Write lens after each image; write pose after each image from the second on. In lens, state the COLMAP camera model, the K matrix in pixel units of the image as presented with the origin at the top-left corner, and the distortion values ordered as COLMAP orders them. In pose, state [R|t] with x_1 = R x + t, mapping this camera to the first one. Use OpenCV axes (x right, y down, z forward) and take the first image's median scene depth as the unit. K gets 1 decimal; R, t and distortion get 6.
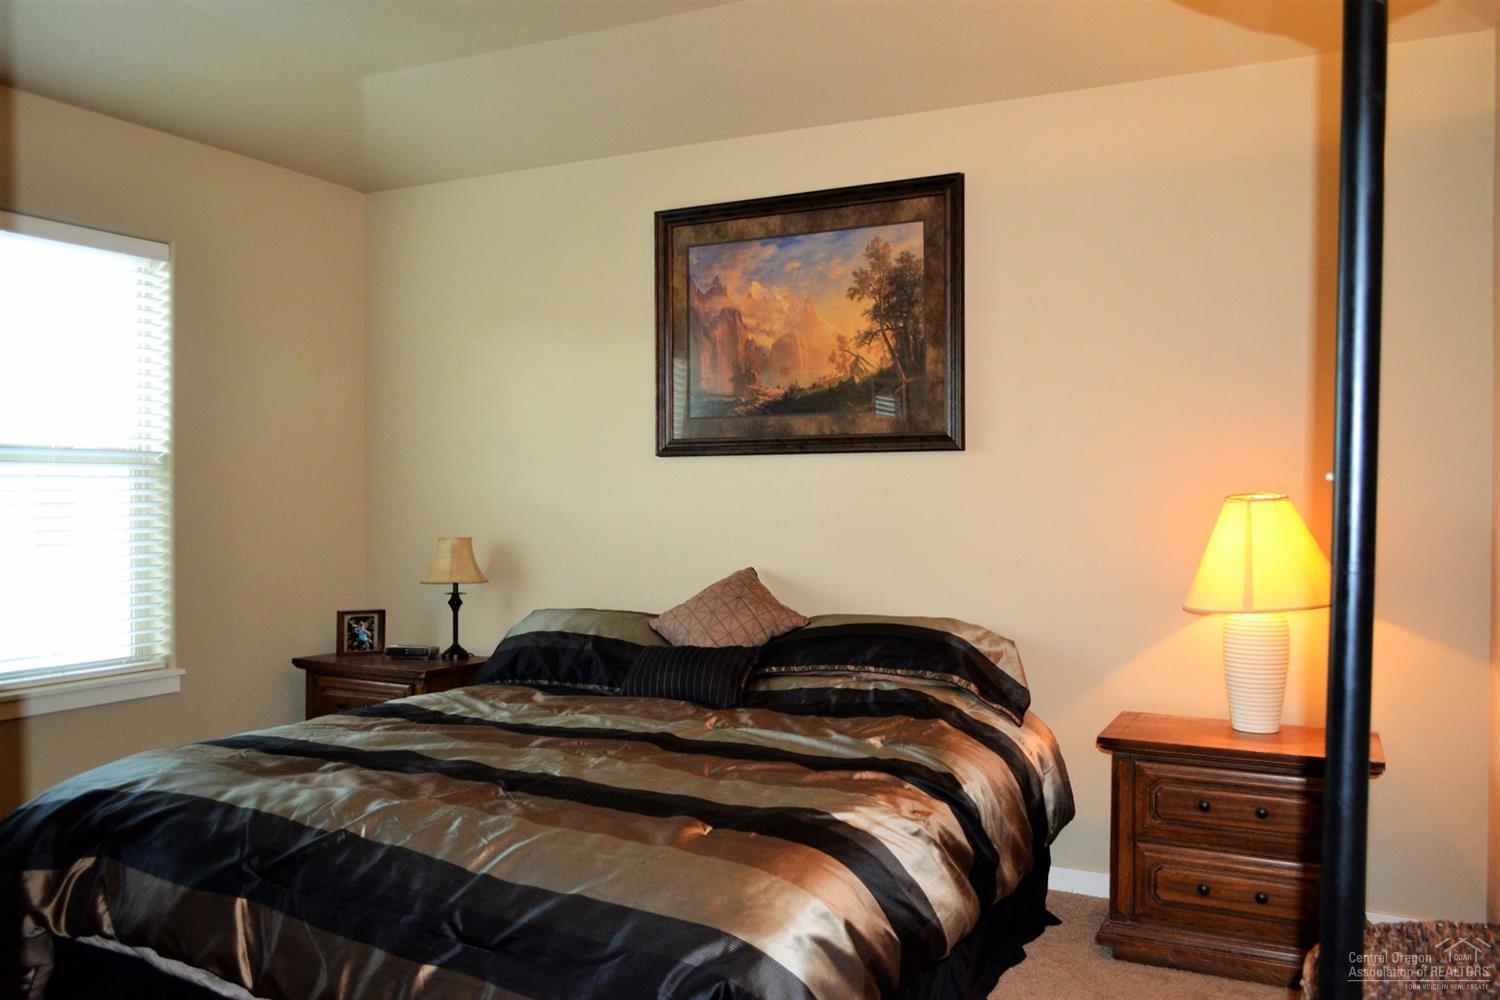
lens RADIAL K [[1205.6, 0, 740.7], [0, 1205.6, 500.4], [0, 0, 1]] dist [-0.001579, -0.002678]
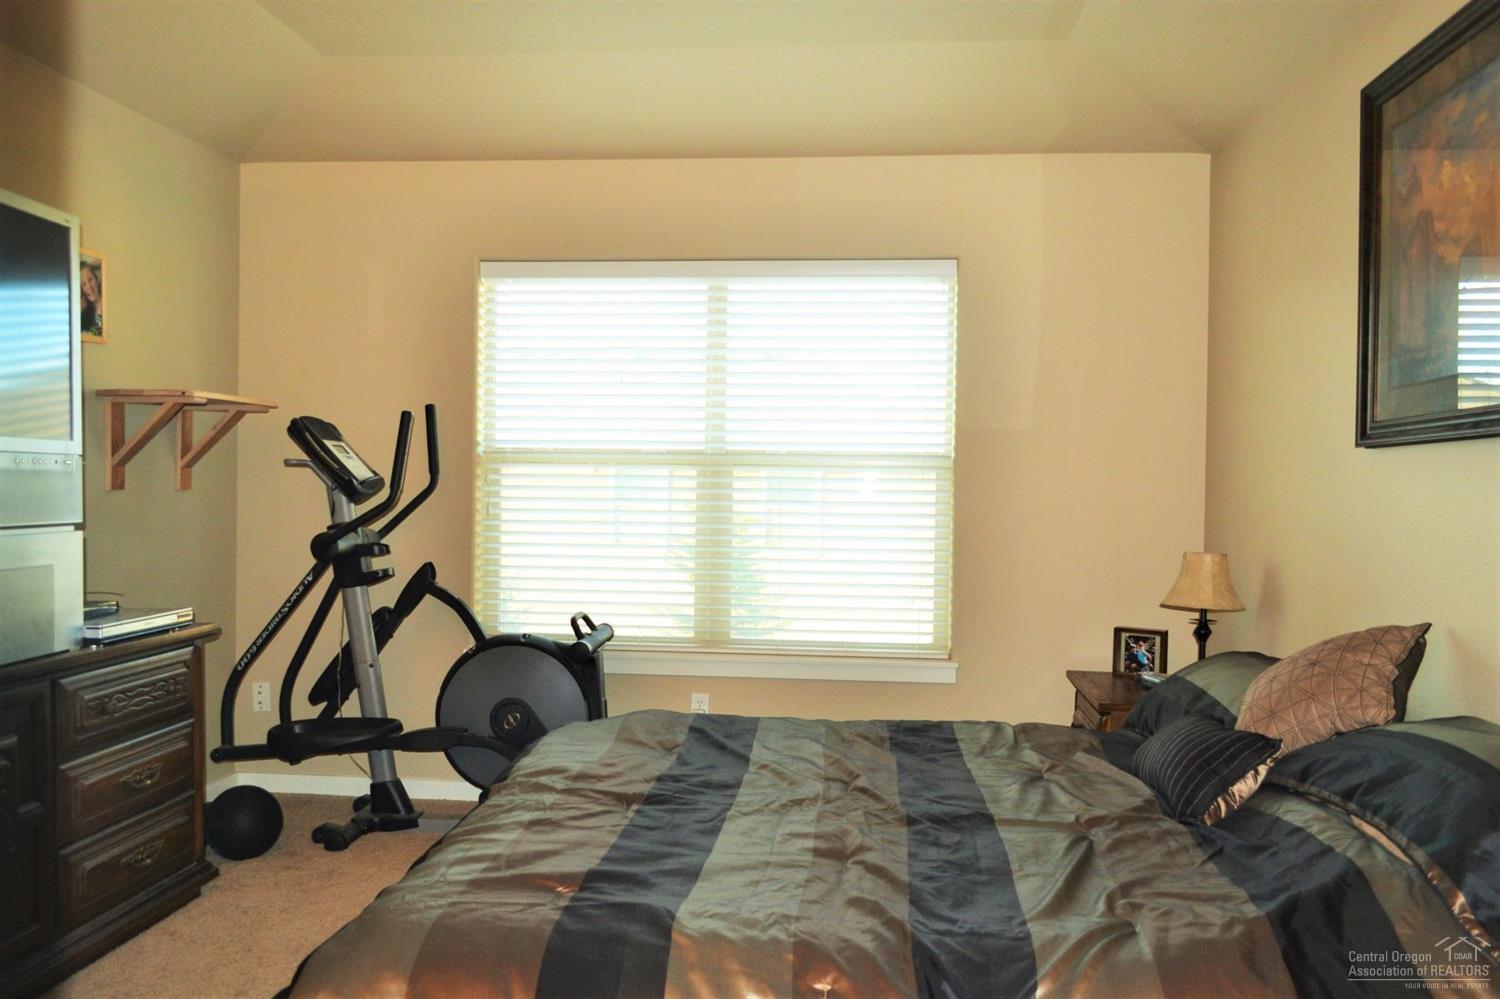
lens RADIAL K [[1205.6, 0, 740.7], [0, 1205.6, 499.9], [0, 0, 1]] dist [-0.001579, -0.002678]
pose [[0.364901, 0.015574, -0.930916, 0.444396], [-0.023479, 0.999696, 0.007521, -0.004534], [0.930750, 0.019113, 0.365156, 0.434937]]
